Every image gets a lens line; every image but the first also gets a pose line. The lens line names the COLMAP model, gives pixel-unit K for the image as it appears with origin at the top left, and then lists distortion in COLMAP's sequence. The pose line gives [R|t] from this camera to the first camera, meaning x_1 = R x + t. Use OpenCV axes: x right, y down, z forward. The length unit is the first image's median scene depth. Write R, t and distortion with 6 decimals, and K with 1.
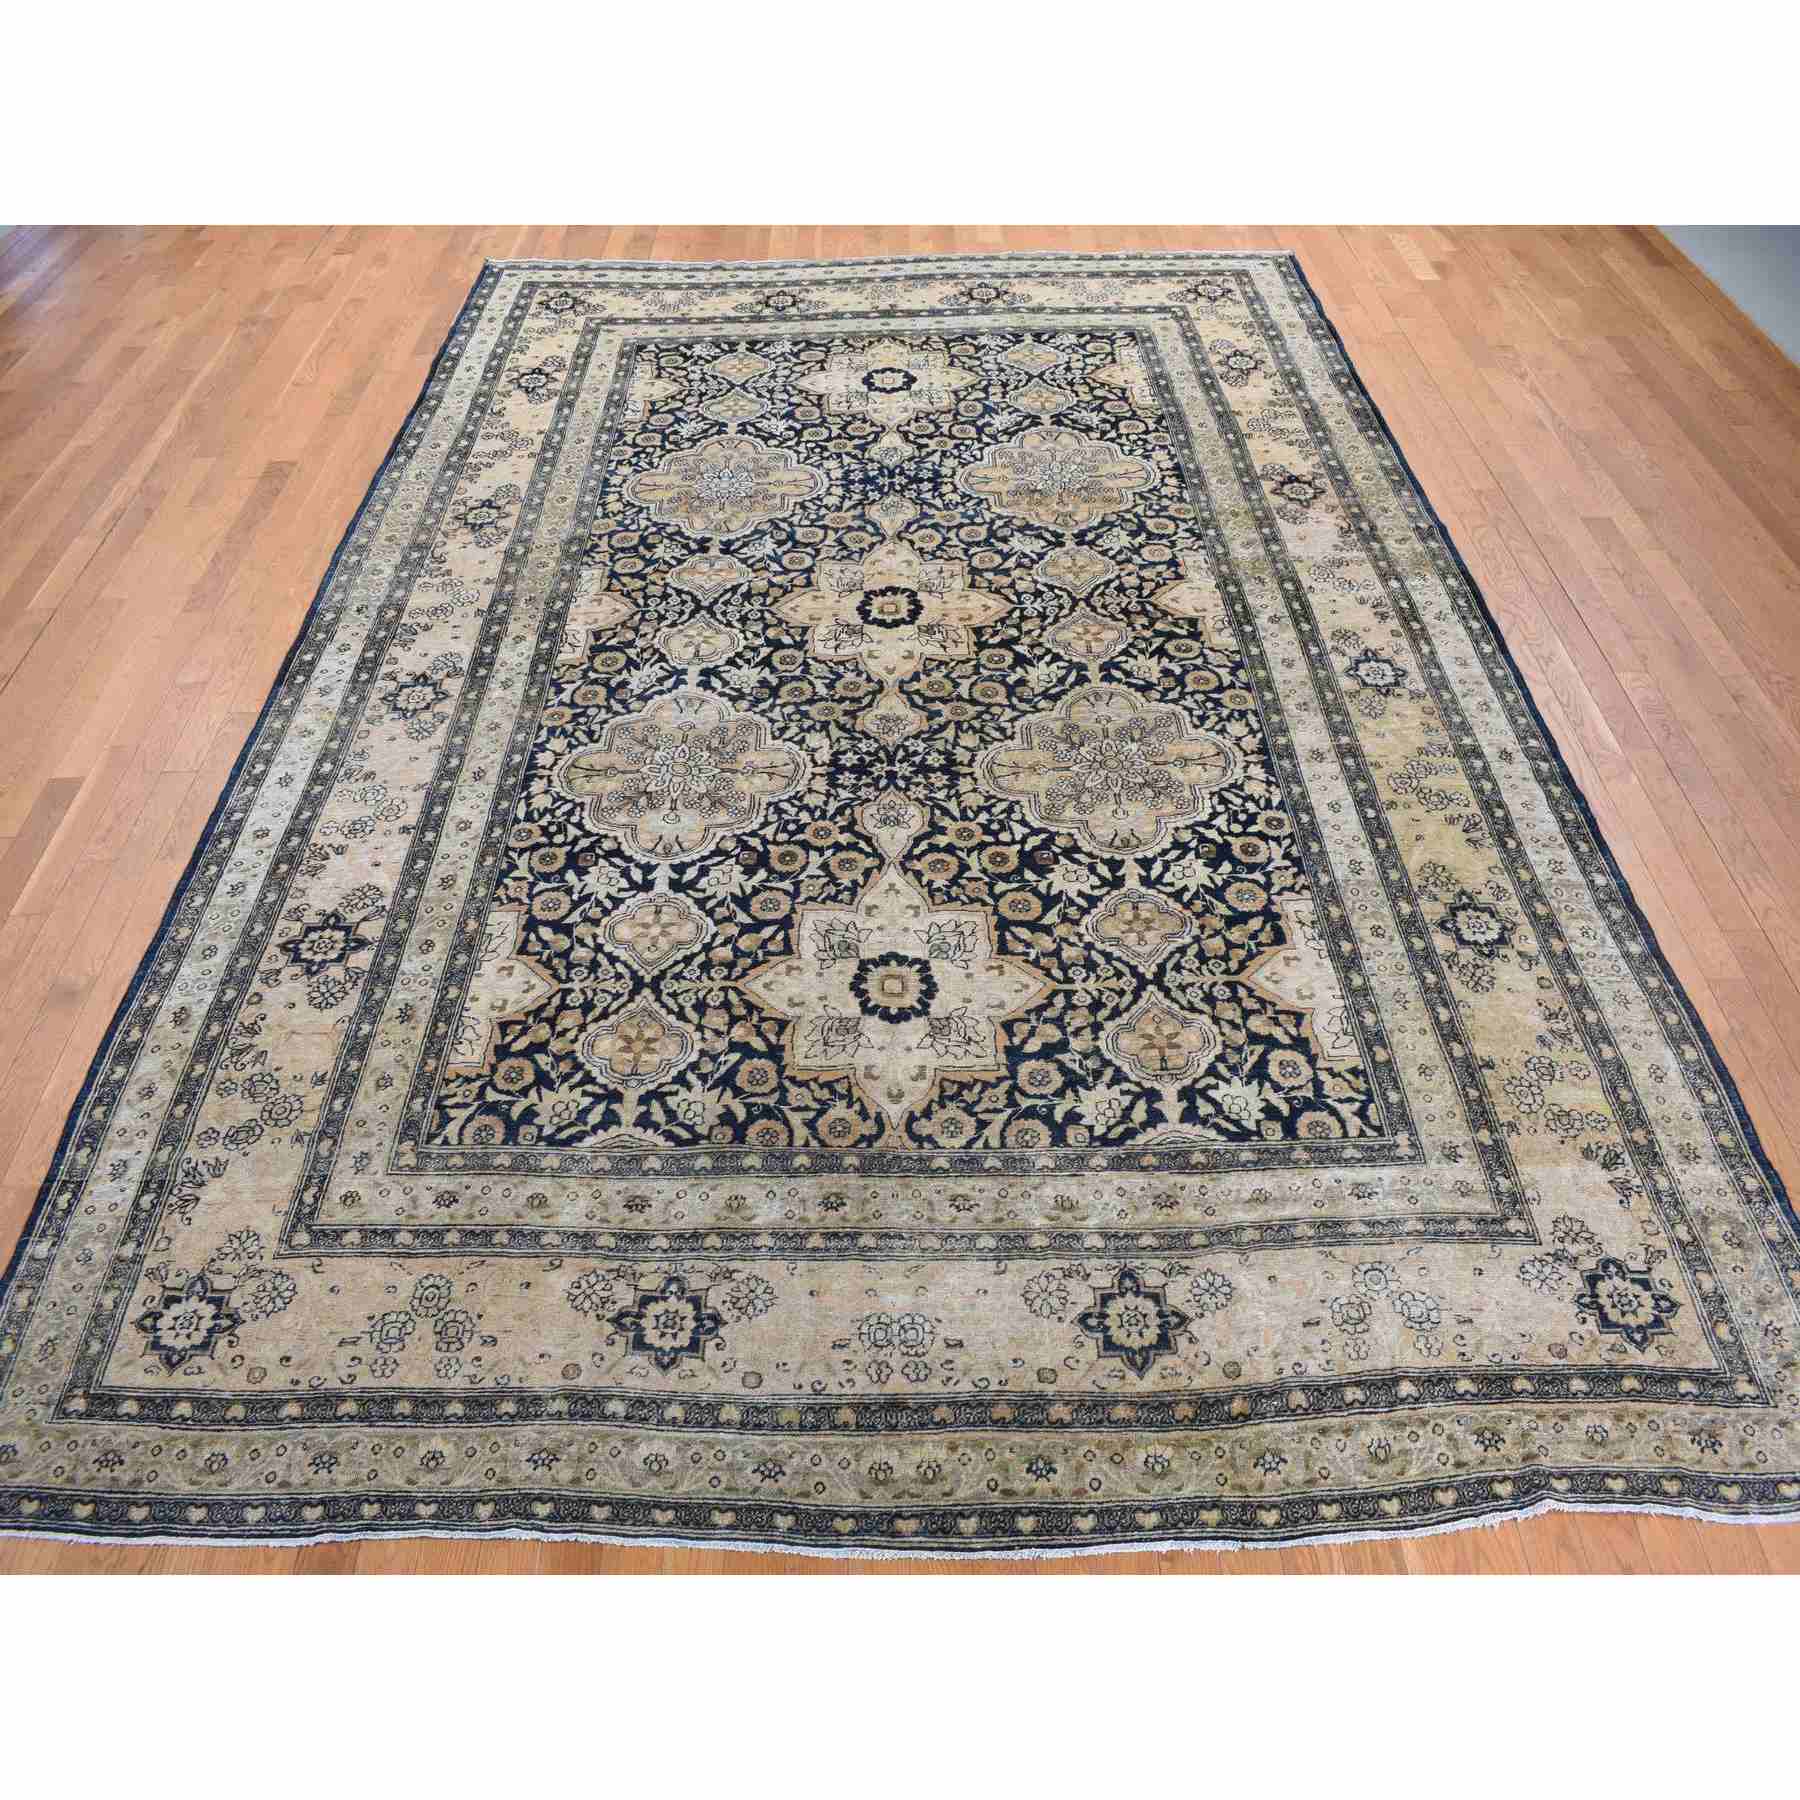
lens RADIAL K [[1158.1, 0, 900.0], [0, 1158.1, 900.0], [0, 0, 1]] dist [-0.058329, -0.003326]
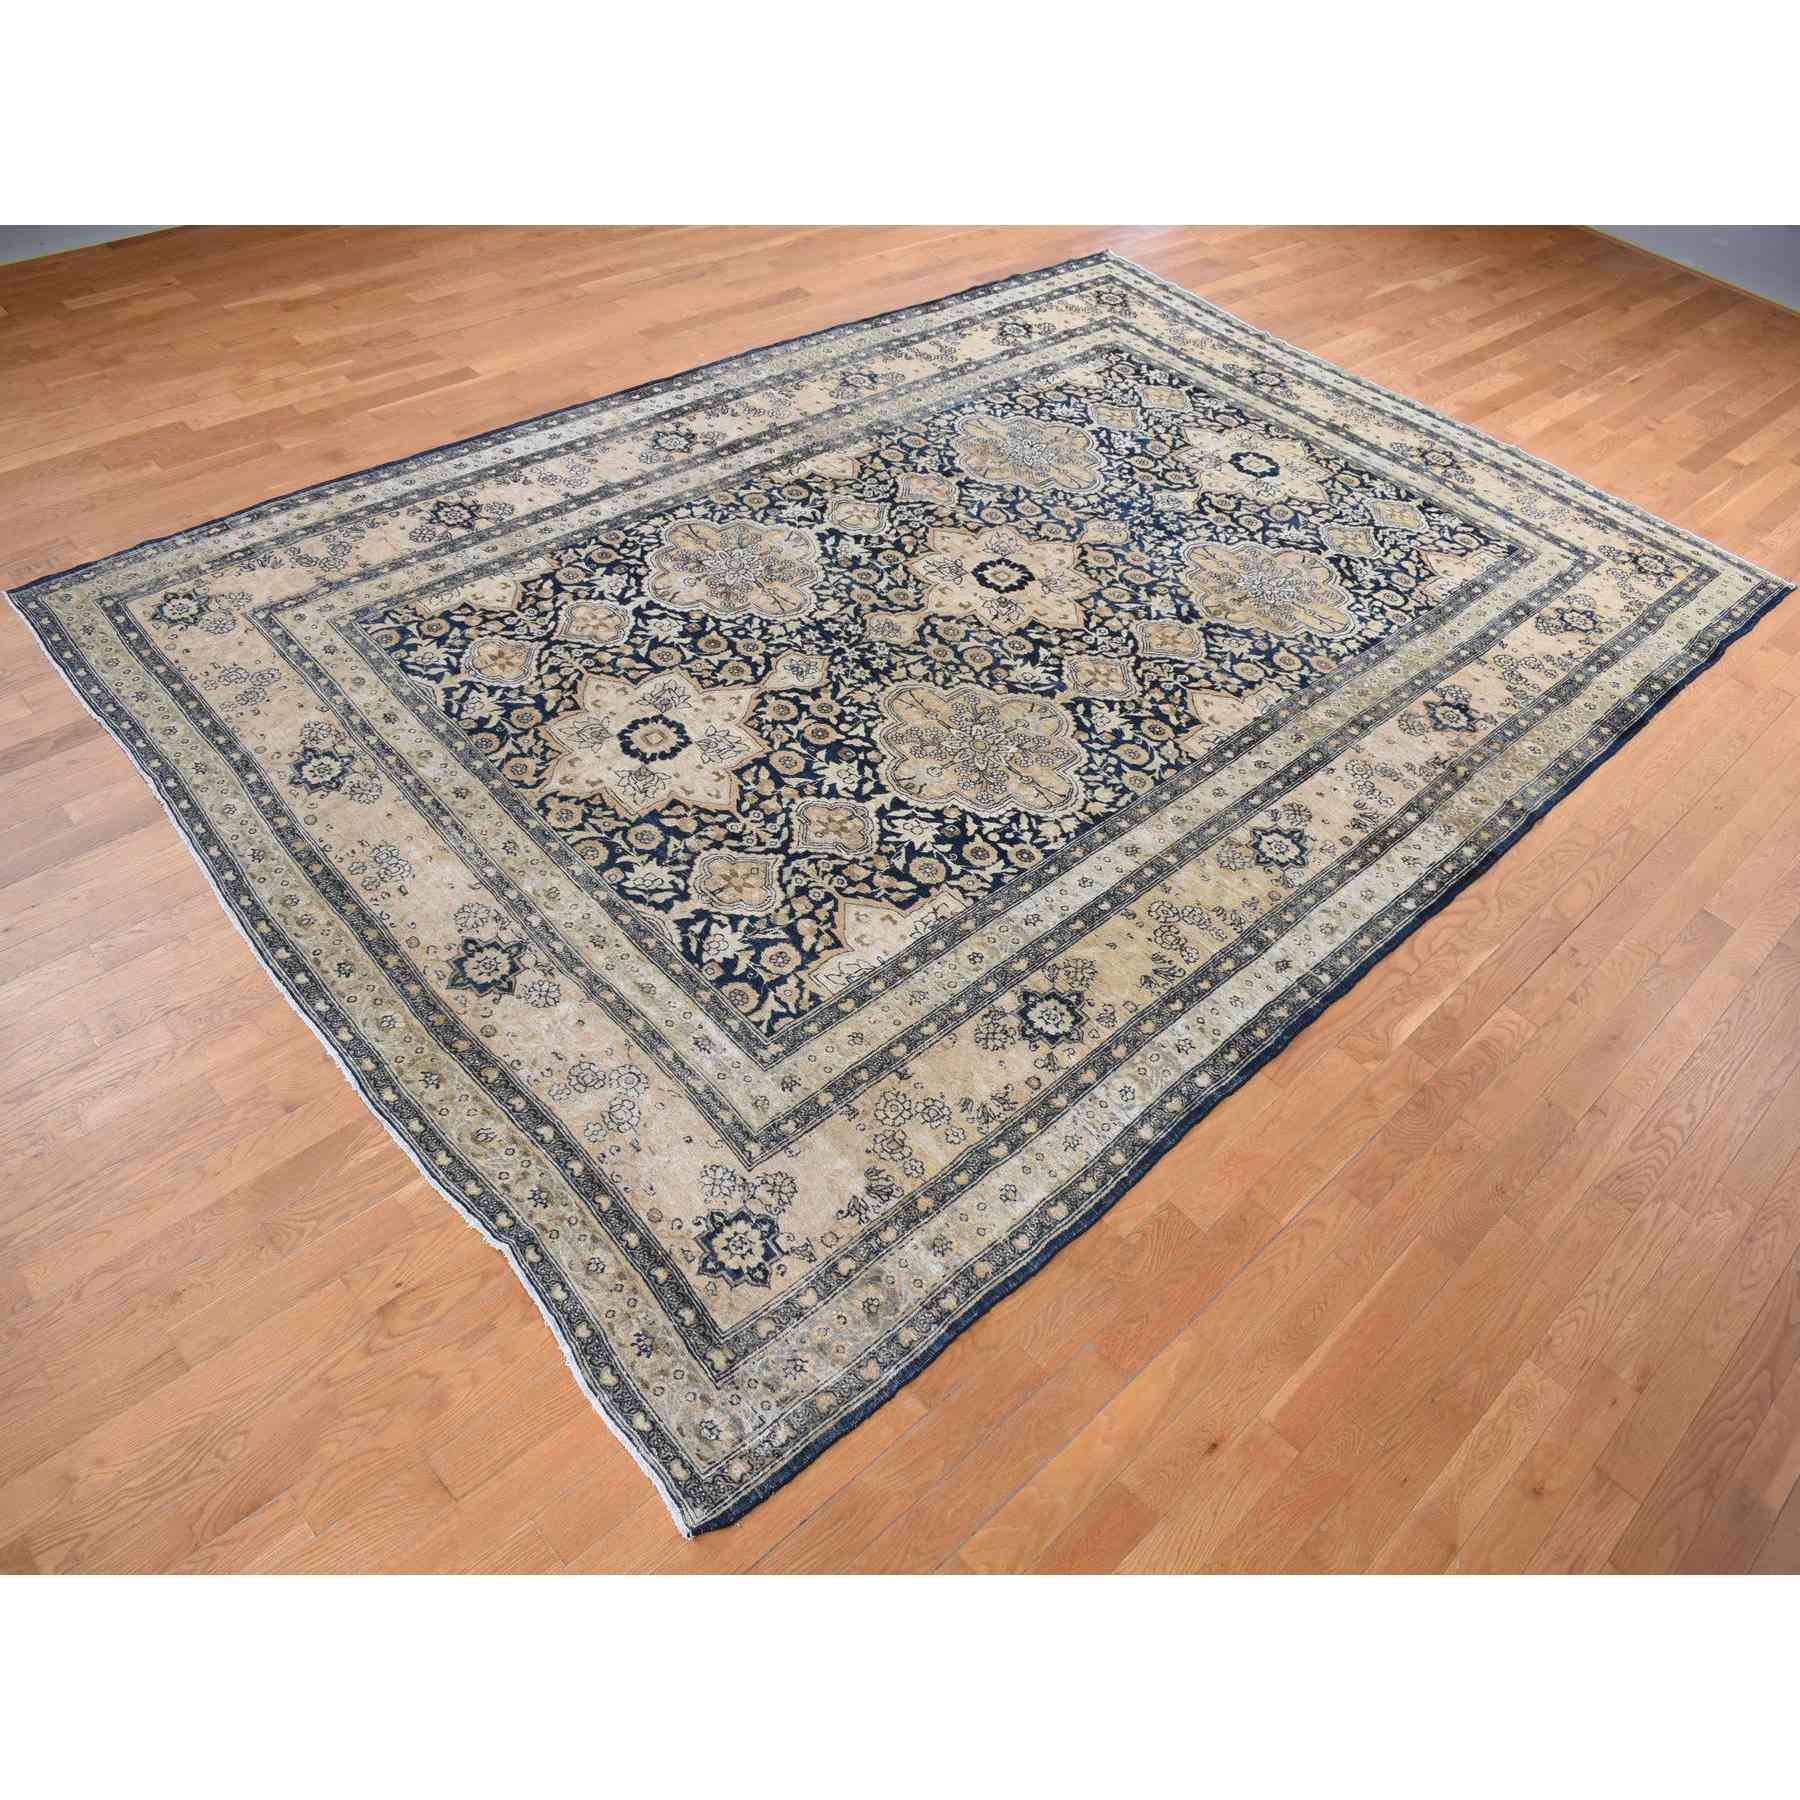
lens RADIAL K [[1297.5, 0, 900.0], [0, 1297.5, 900.0], [0, 0, 1]] dist [-0.080893, 0.011138]
pose [[0.670496, 0.588204, -0.452162, 0.773208], [-0.636749, 0.769021, 0.056181, -0.030157], [0.380769, 0.250245, 0.890164, -0.048068]]
